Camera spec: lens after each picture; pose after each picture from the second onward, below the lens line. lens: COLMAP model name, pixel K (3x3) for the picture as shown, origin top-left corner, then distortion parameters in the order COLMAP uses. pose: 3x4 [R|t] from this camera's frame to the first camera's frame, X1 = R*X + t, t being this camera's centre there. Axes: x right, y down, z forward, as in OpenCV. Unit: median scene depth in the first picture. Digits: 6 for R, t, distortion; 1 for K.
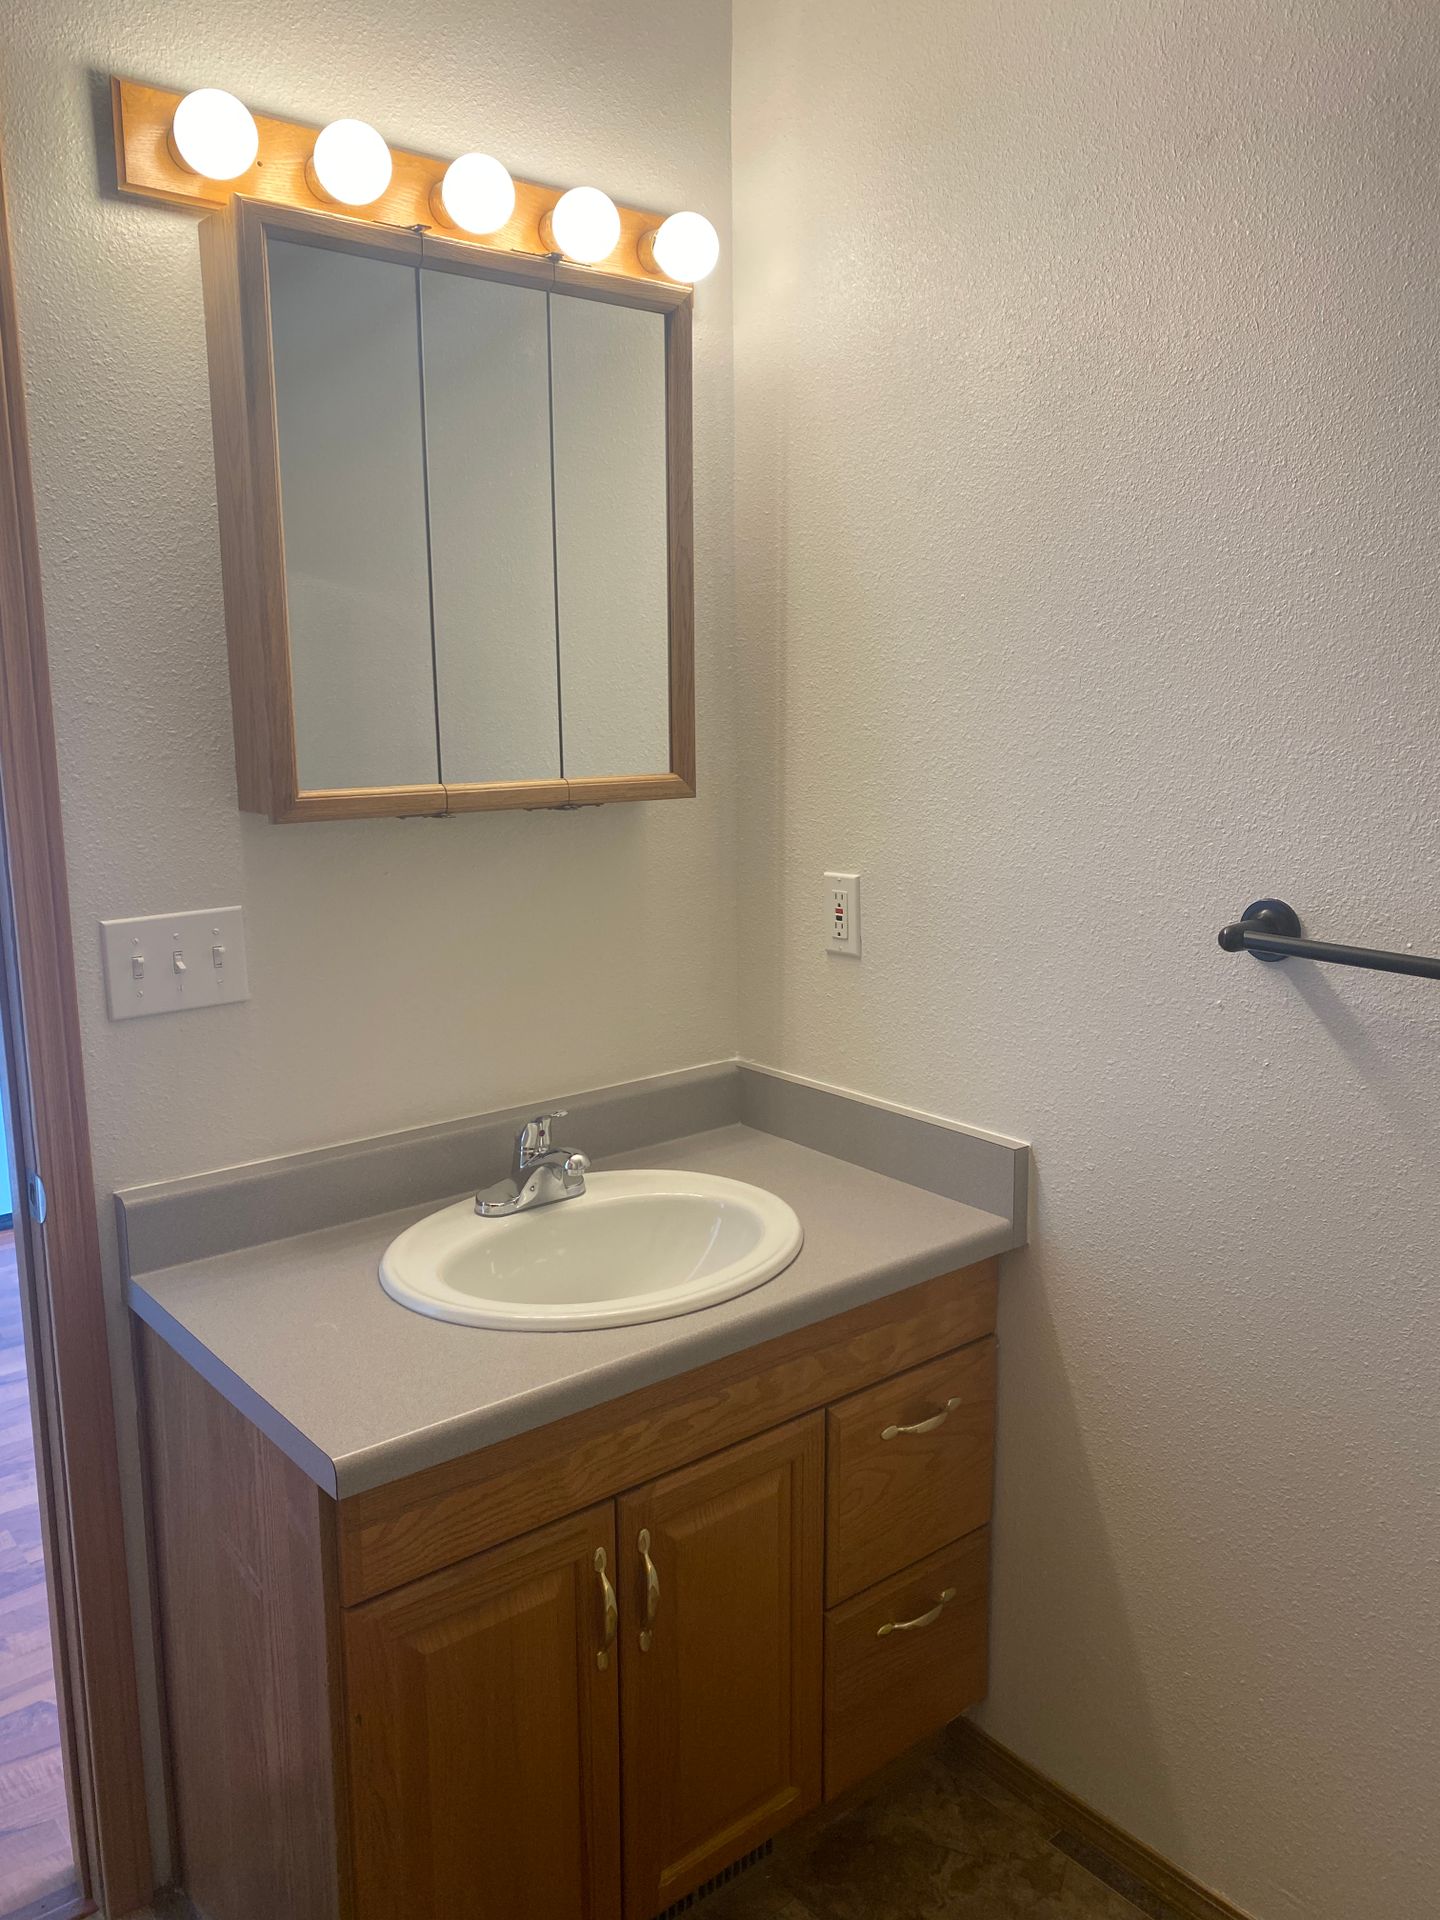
lens RADIAL K [[1468.7, 0, 720.0], [0, 1468.7, 960.0], [0, 0, 1]] dist [0.002239, -0.009325]
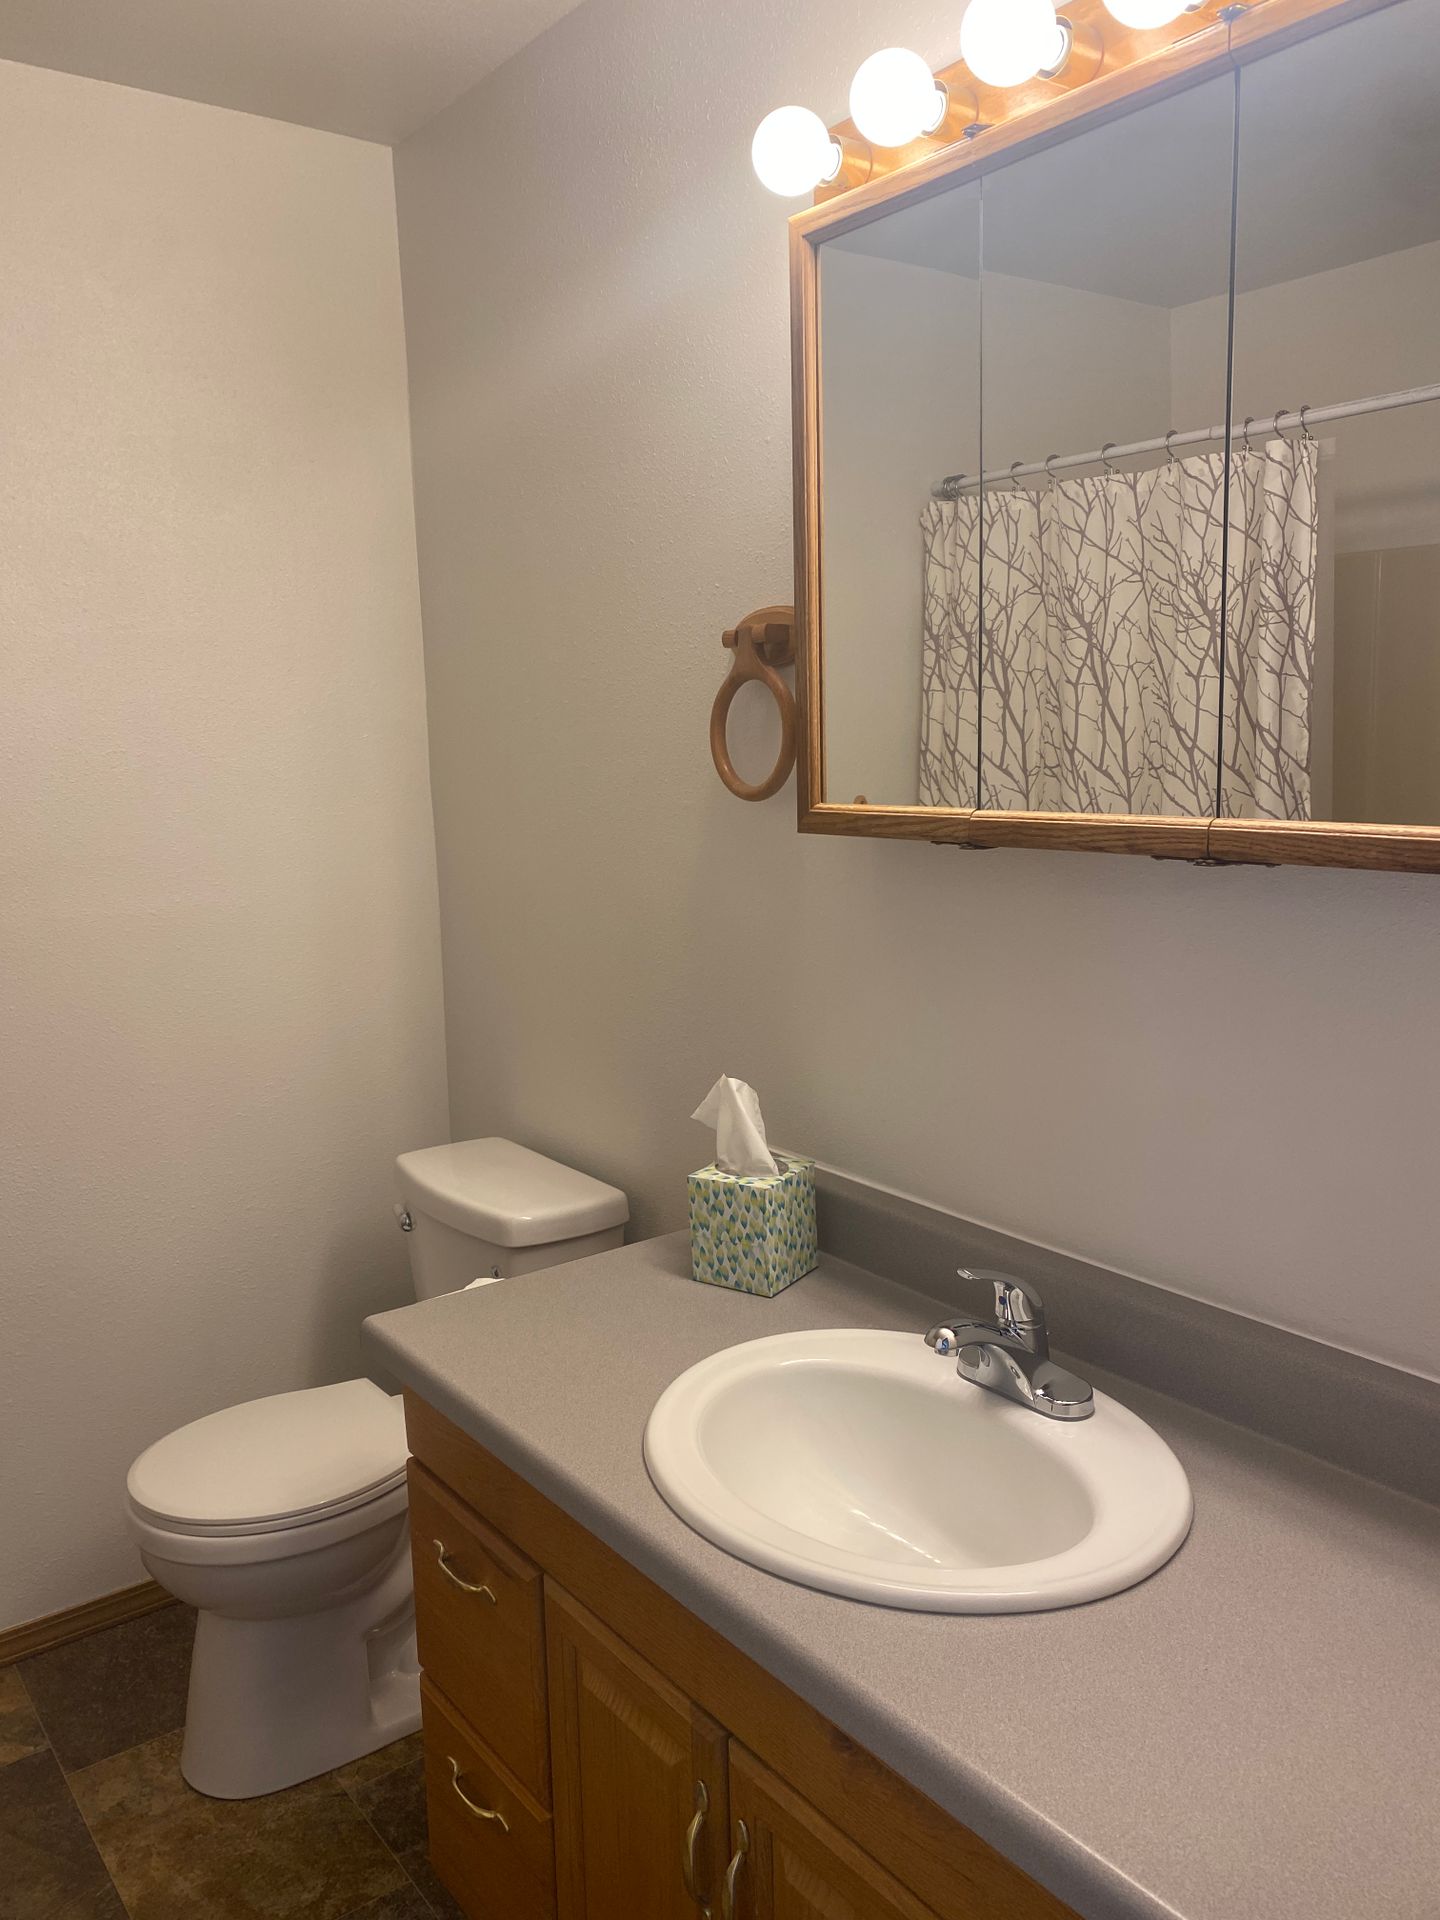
lens RADIAL K [[1468.7, 0, 720.0], [0, 1468.7, 960.0], [0, 0, 1]] dist [0.002239, -0.009325]
pose [[-0.043120, 0.153487, -0.987209, 0.594611], [-0.168937, 0.972779, 0.158622, -0.137591], [0.984683, 0.173616, -0.016017, 0.864623]]
